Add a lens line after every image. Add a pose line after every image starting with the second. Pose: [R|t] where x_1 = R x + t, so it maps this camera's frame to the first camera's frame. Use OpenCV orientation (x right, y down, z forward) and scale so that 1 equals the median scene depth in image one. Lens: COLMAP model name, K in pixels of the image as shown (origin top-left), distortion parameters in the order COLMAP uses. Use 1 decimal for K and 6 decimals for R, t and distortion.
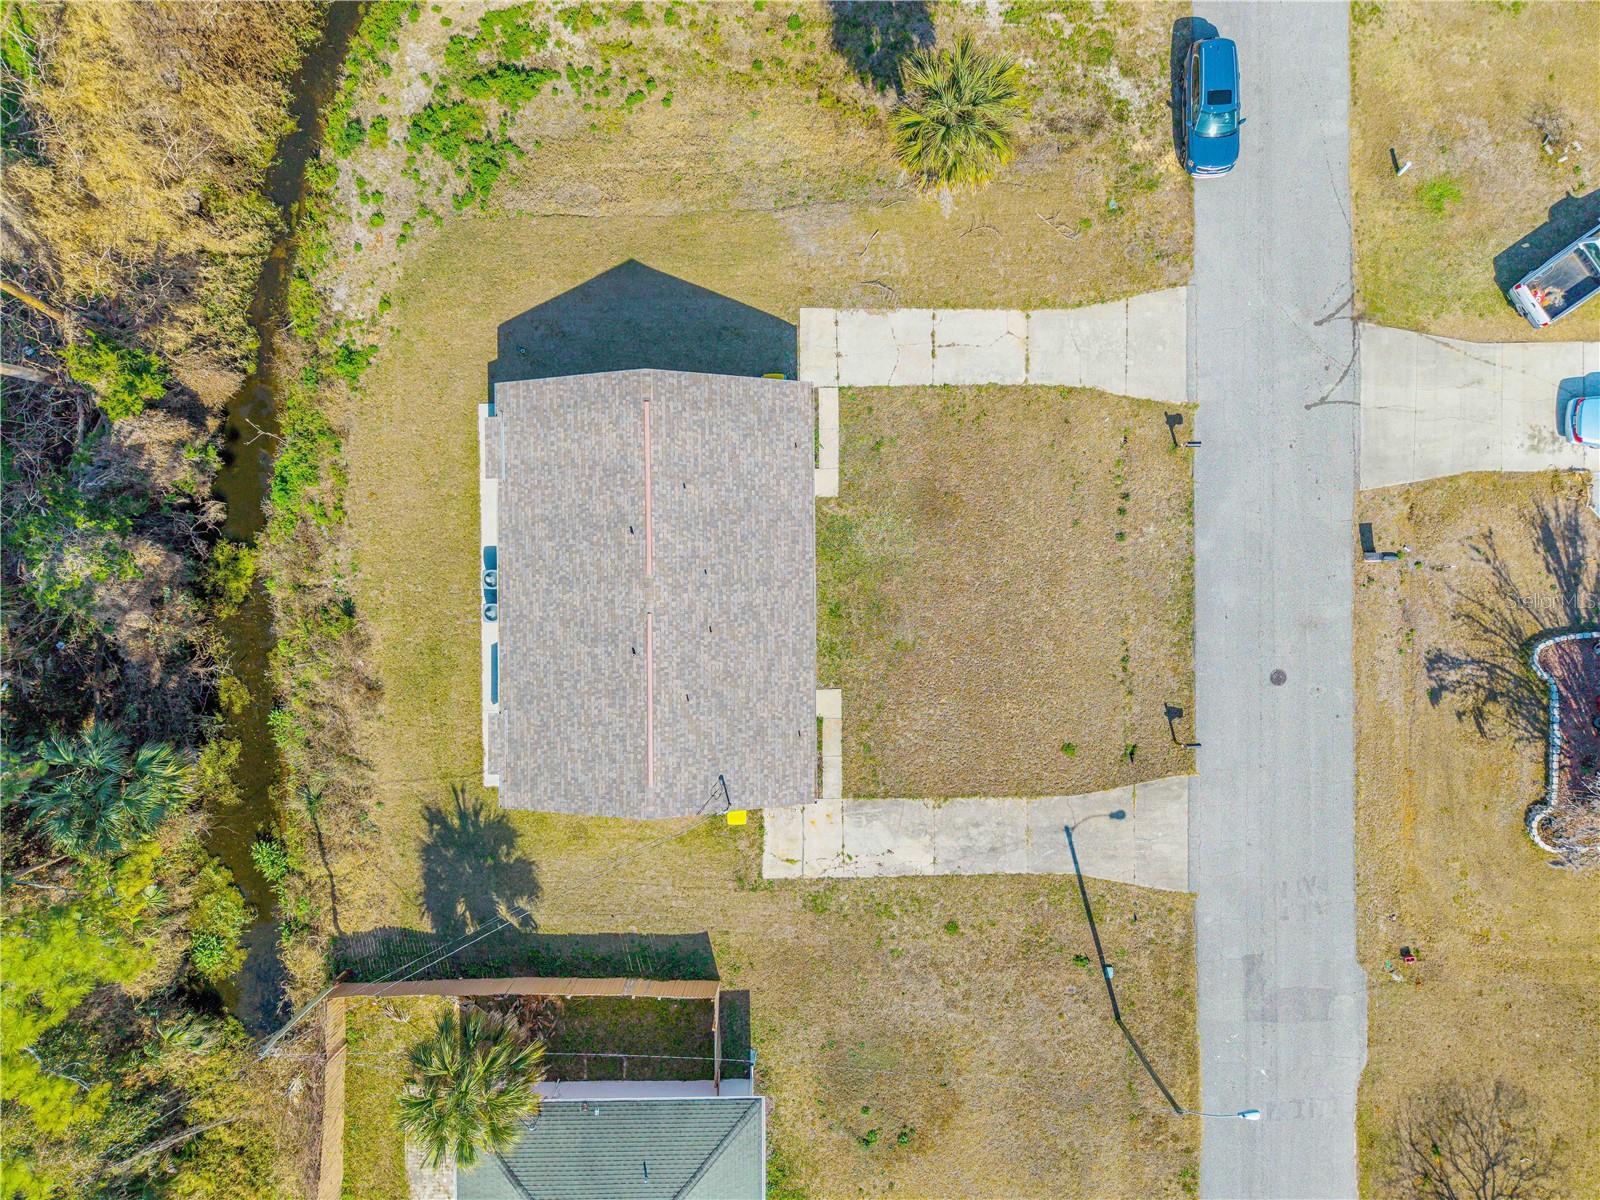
lens RADIAL K [[1077.1, 0, 801.1], [0, 1077.1, 586.0], [0, 0, 1]] dist [0.036300, -0.044924]
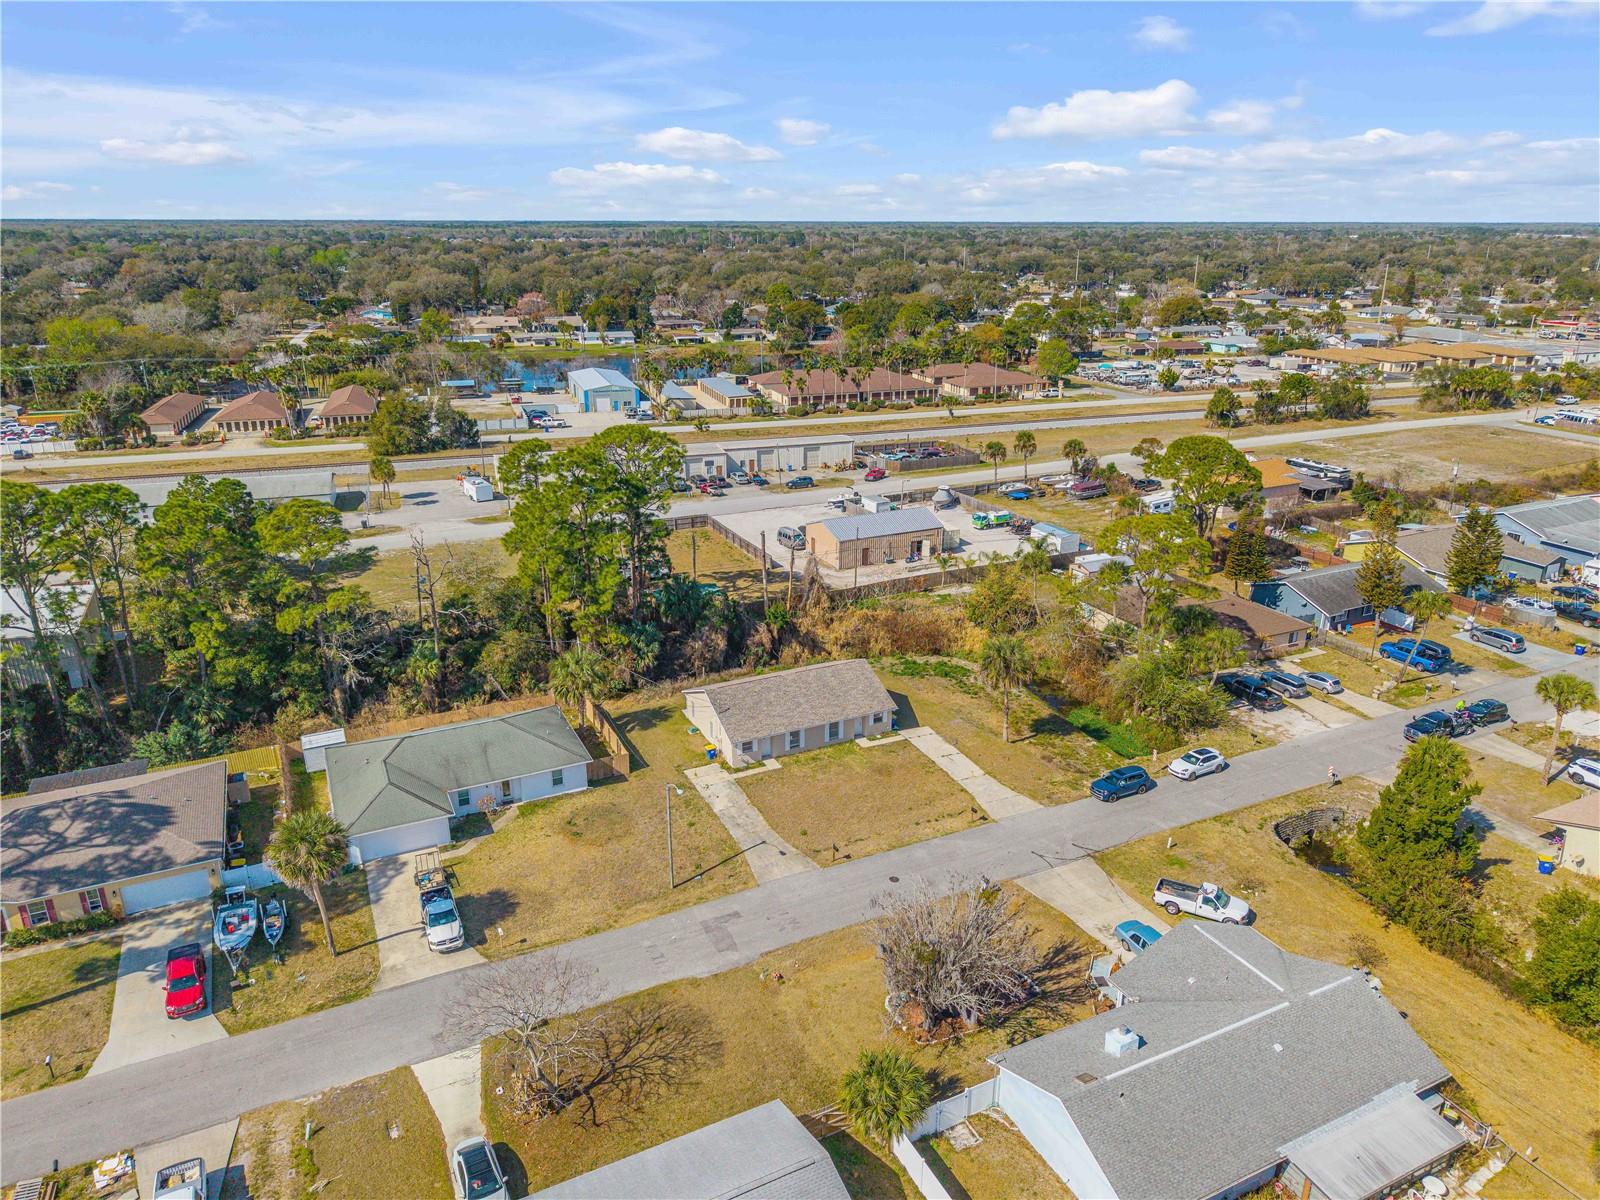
lens RADIAL K [[1060.4, 0, 794.8], [0, 1060.4, 600.2], [0, 0, 1]] dist [0.076295, -0.000221]
pose [[0.427972, 0.294698, -0.854396, 1.694761], [-0.903777, 0.134087, -0.406458, 0.859524], [-0.005218, 0.946136, 0.323726, 0.028517]]
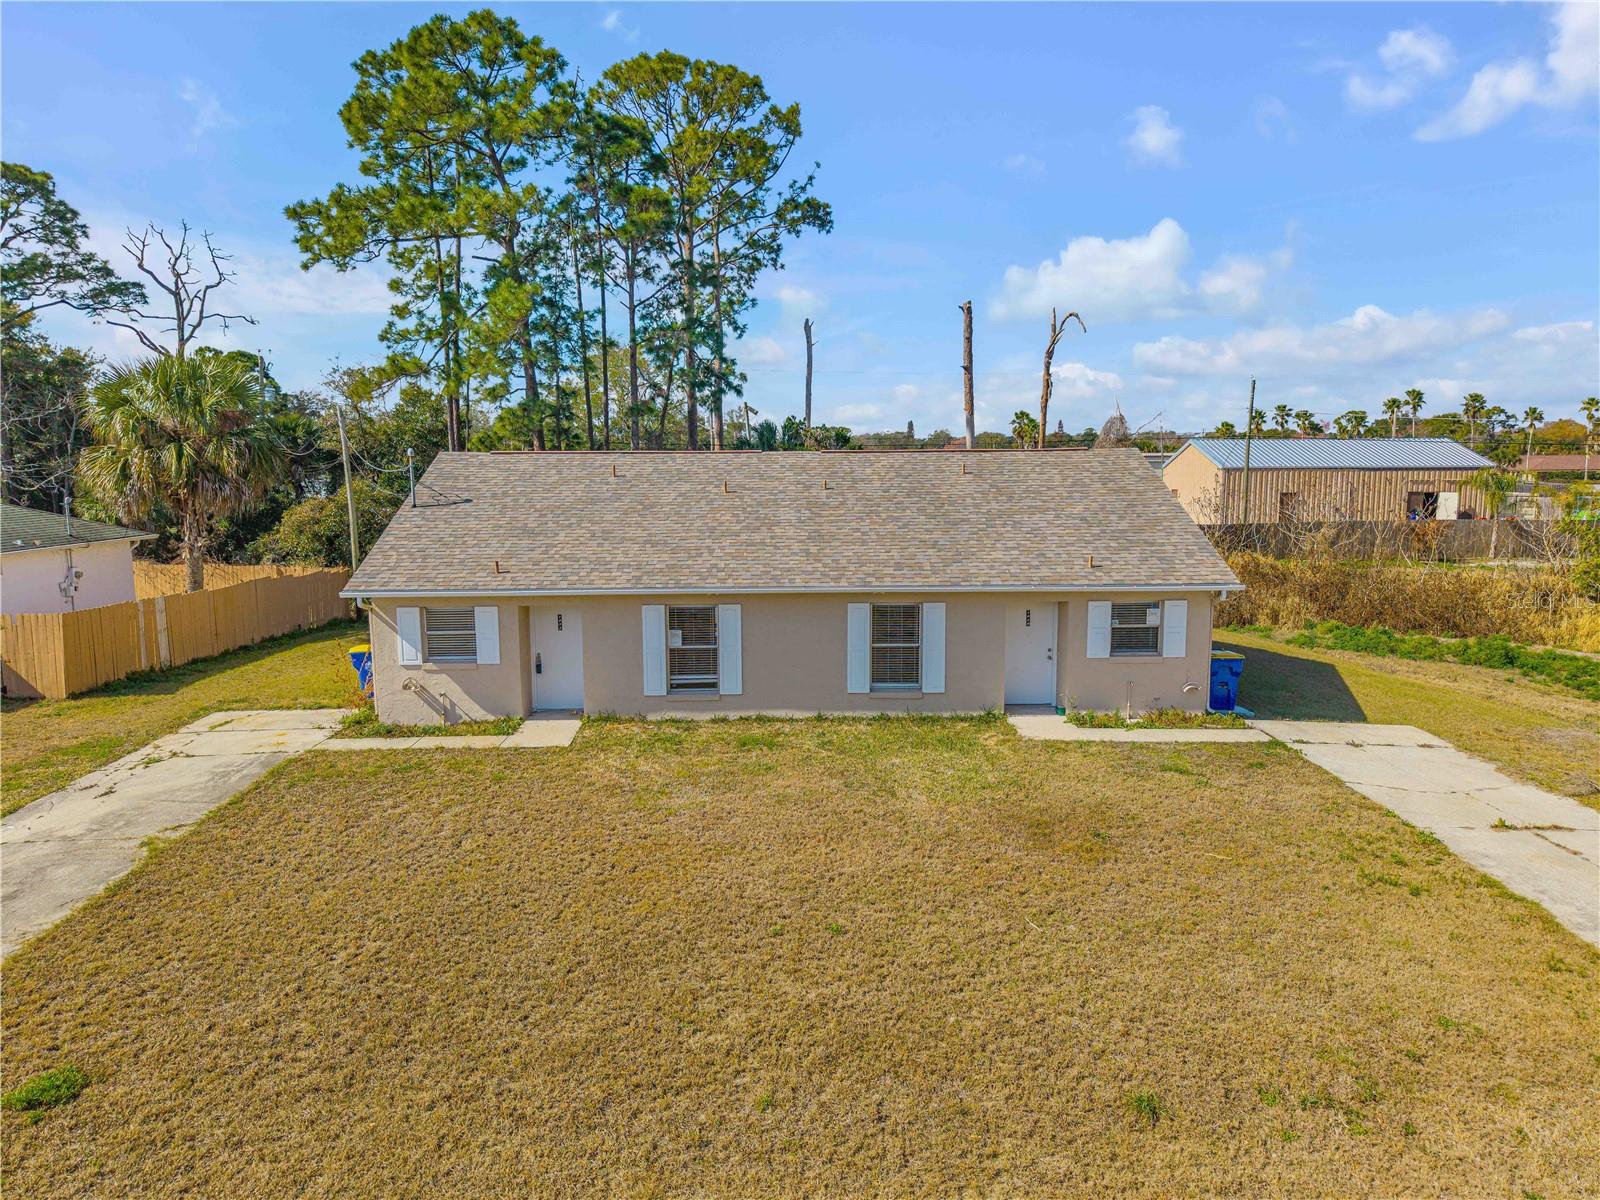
lens RADIAL K [[1076.1, 0, 800.0], [0, 1076.1, 600.0], [0, 0, 1]] dist [0.000946, 0.000752]
pose [[0.008196, 0.121477, -0.992560, 0.445401], [-0.999959, -0.002801, -0.008600, 0.009314], [-0.003825, 0.992590, 0.121449, 0.884294]]
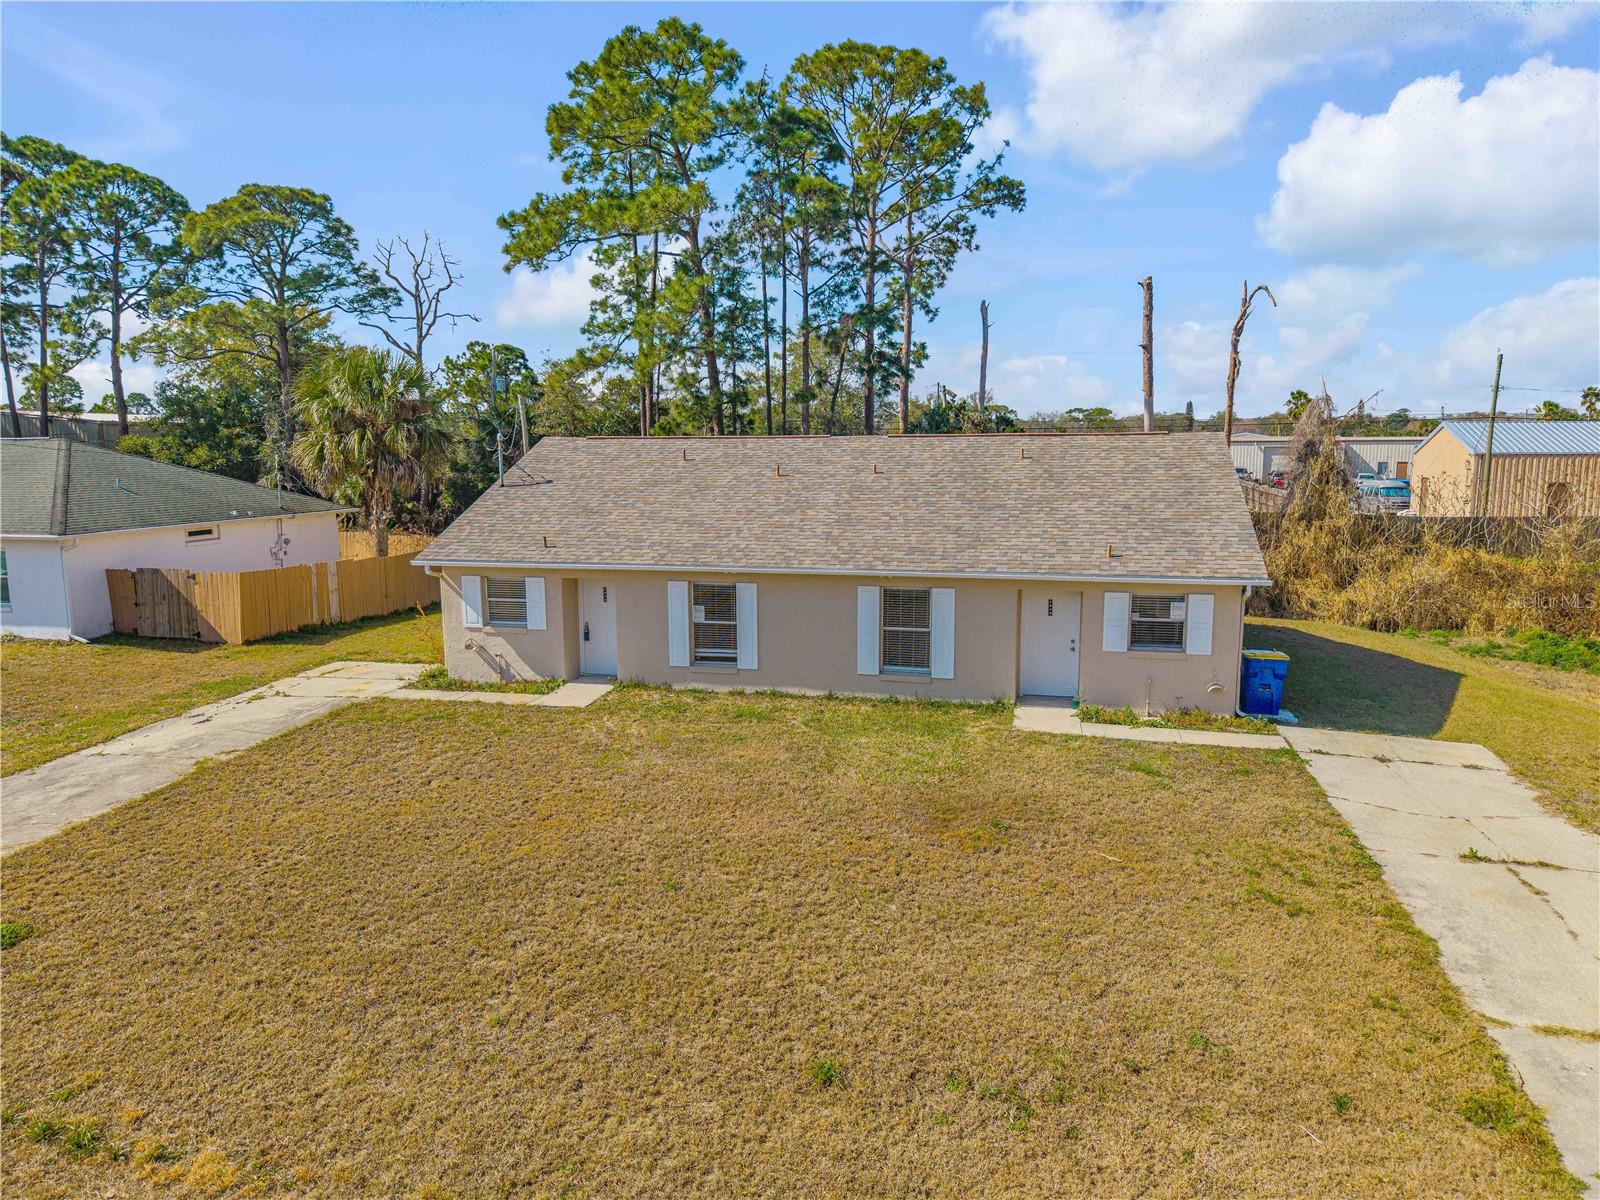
lens RADIAL K [[1076.1, 0, 800.0], [0, 1076.1, 600.0], [0, 0, 1]] dist [0.000946, 0.000752]
pose [[-0.240296, 0.131692, -0.961725, 0.446629], [-0.970674, -0.039872, 0.237072, -0.099307], [-0.007125, 0.990488, 0.137411, 0.883468]]
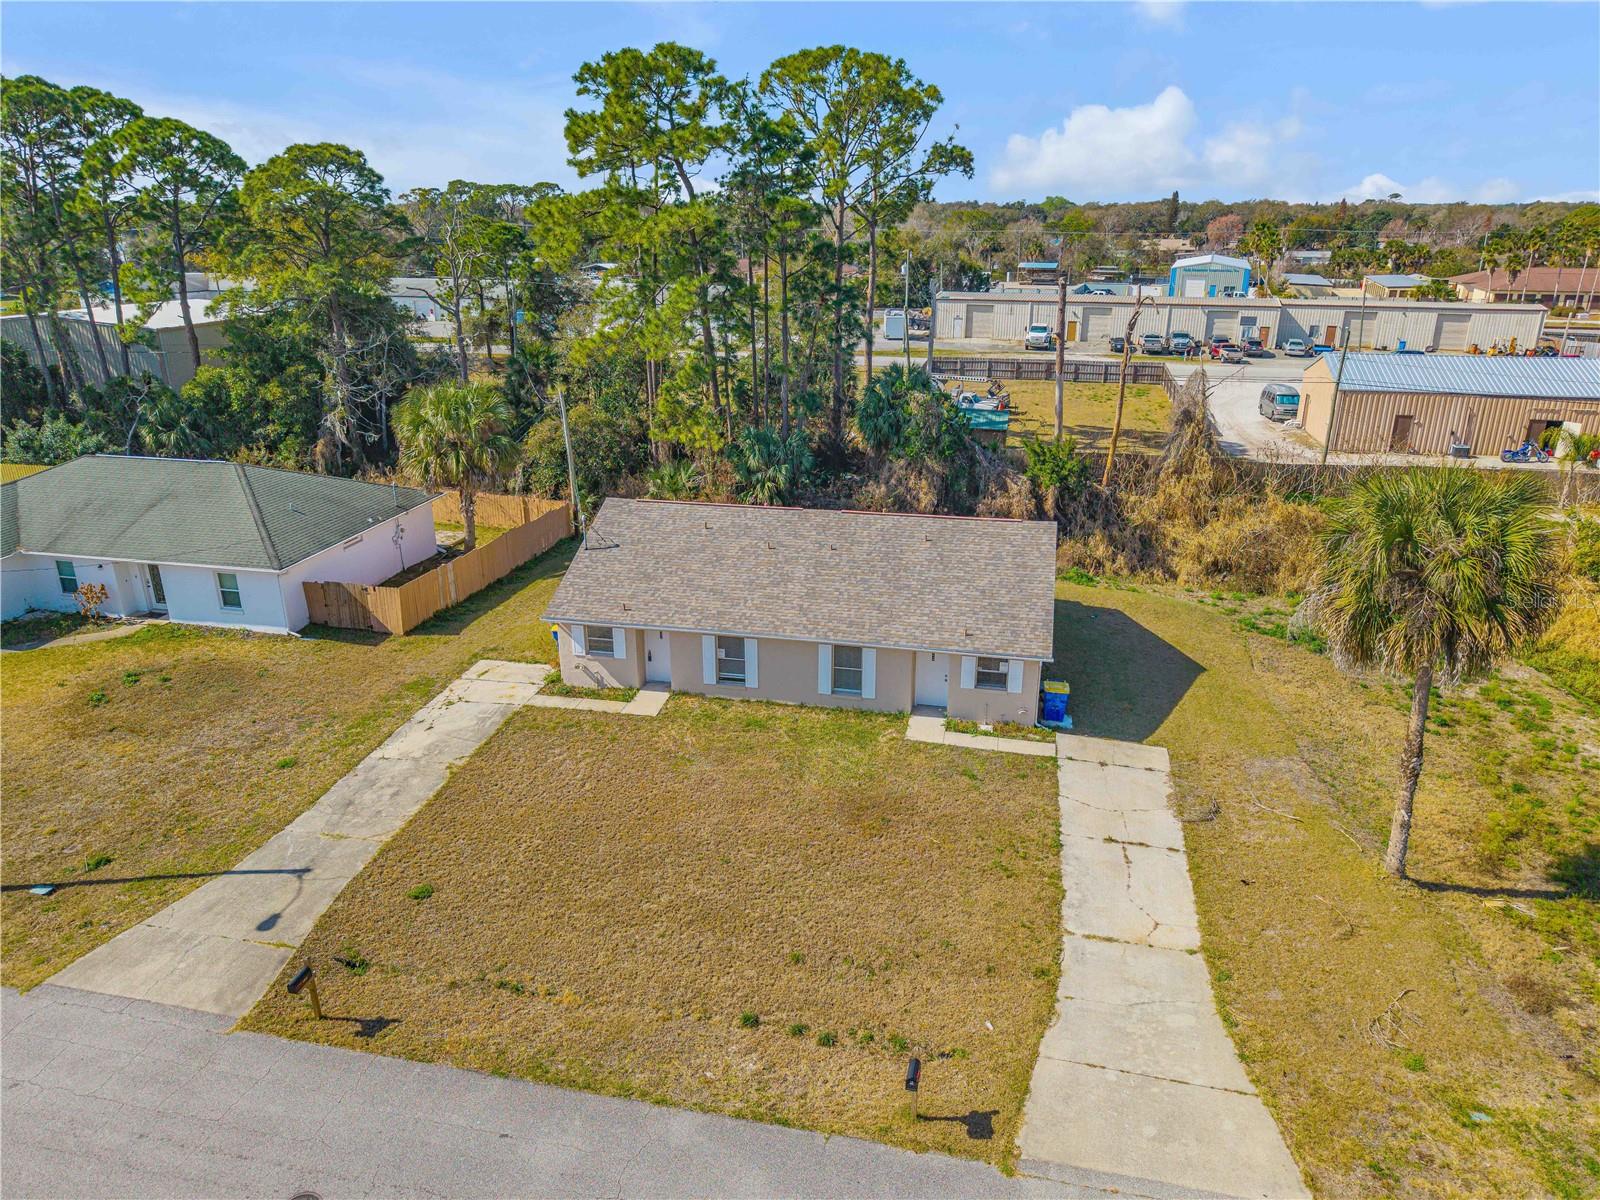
lens RADIAL K [[1077.1, 0, 801.1], [0, 1077.1, 586.0], [0, 0, 1]] dist [0.036300, -0.044924]
pose [[-0.219977, 0.312518, -0.924090, 0.693944], [-0.975453, -0.080259, 0.205061, -0.155575], [-0.010082, 0.946515, 0.322502, 0.655486]]
